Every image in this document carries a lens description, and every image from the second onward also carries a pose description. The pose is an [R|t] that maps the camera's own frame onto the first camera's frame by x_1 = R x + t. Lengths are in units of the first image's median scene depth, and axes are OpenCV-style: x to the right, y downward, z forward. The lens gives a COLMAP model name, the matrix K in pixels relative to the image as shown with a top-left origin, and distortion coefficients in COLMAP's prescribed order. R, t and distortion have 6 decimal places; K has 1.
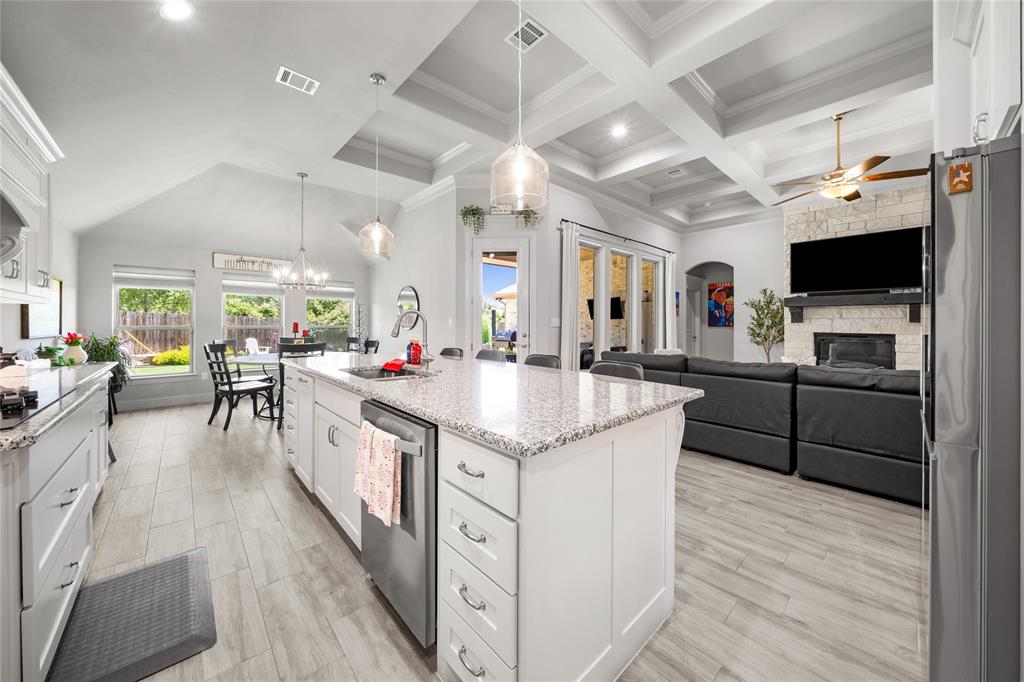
lens RADIAL K [[361.1, 0, 496.6], [0, 361.1, 323.5], [0, 0, 1]] dist [-0.002425, -0.000336]
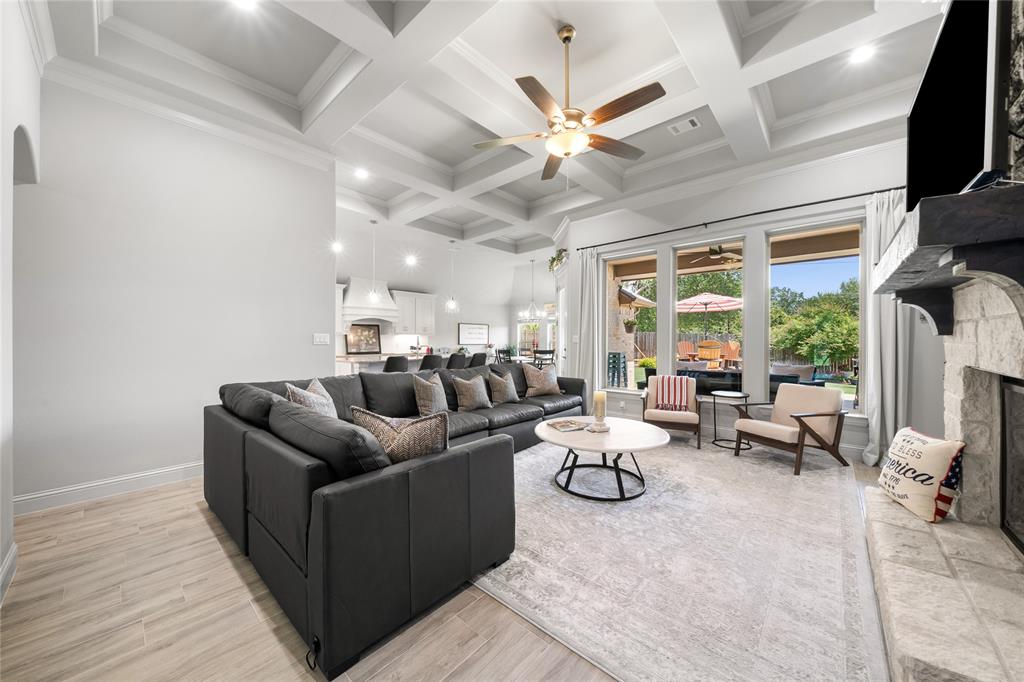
lens RADIAL K [[361.1, 0, 506.1], [0, 361.1, 337.0], [0, 0, 1]] dist [-0.002425, -0.000336]
pose [[0.112328, -0.008739, -0.993633, 1.173675], [0.003087, 0.999960, -0.008445, 0.000656], [0.993666, -0.002119, 0.112350, 0.587878]]
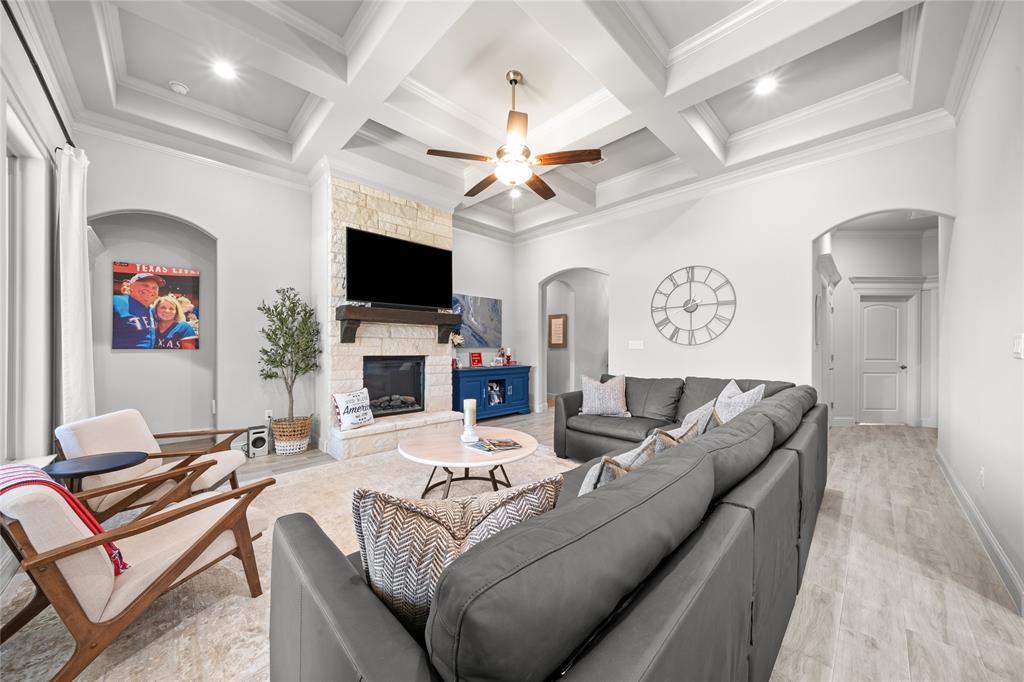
lens RADIAL K [[361.1, 0, 506.1], [0, 361.1, 345.9], [0, 0, 1]] dist [-0.002425, -0.000336]
pose [[-0.040910, -0.004577, 0.999152, 0.125253], [-0.006598, 0.999969, 0.004311, -0.001705], [-0.999141, -0.006416, -0.040939, 0.755524]]
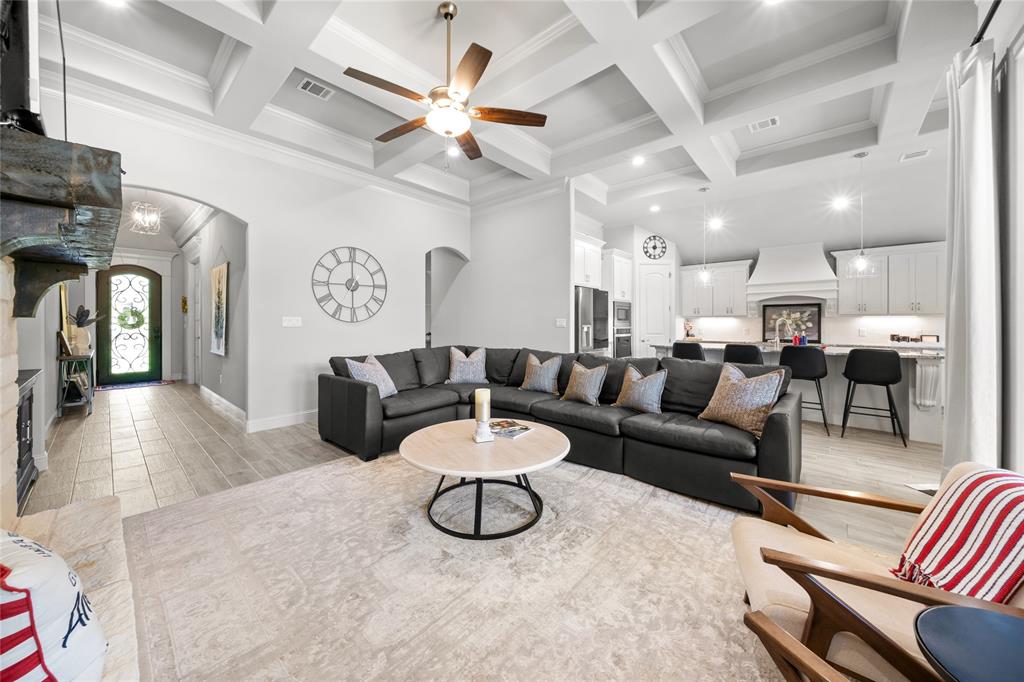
lens RADIAL K [[361.1, 0, 505.5], [0, 361.1, 323.0], [0, 0, 1]] dist [-0.002425, -0.000336]
pose [[-0.992456, -0.003605, -0.122545, 0.675457], [-0.003431, 0.999993, -0.001632, -0.000017], [0.122550, -0.001199, -0.992462, 1.211465]]
